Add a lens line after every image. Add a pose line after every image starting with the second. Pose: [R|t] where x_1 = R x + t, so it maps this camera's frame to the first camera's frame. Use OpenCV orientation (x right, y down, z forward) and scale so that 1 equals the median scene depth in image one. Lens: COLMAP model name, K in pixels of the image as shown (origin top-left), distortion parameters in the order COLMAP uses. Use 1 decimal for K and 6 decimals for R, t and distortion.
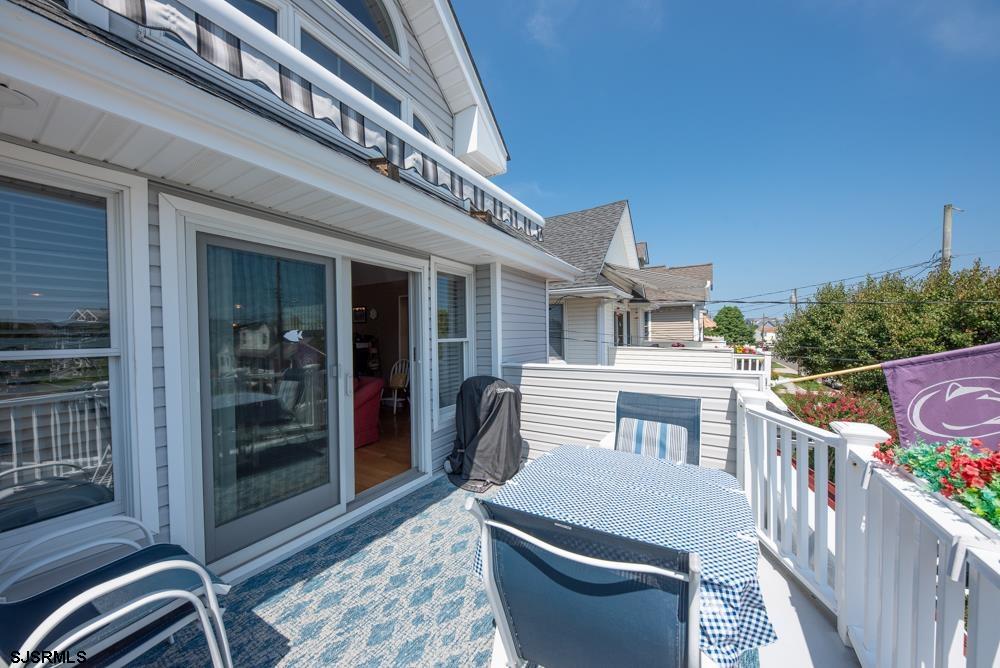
lens RADIAL K [[346.7, 0, 502.1], [0, 346.7, 342.6], [0, 0, 1]] dist [-0.000862, -0.000146]
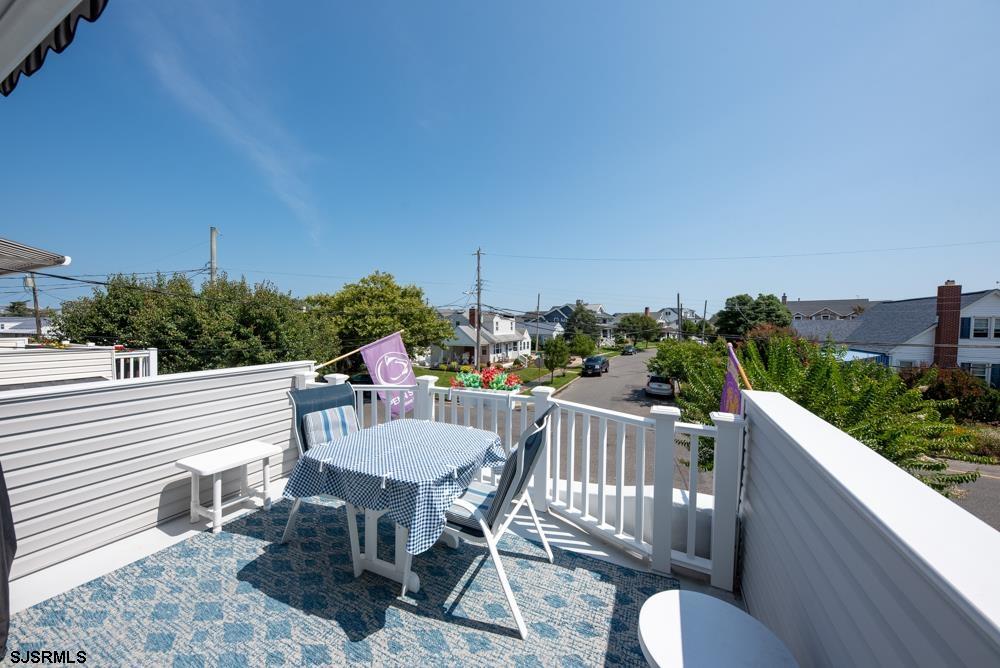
lens RADIAL K [[346.7, 0, 502.1], [0, 346.7, 342.6], [0, 0, 1]] dist [-0.000862, -0.000146]
pose [[-0.120242, -0.040795, 0.991906, -0.173064], [0.020373, 0.998843, 0.043550, -0.006153], [-0.992536, 0.025445, -0.119271, 0.130195]]
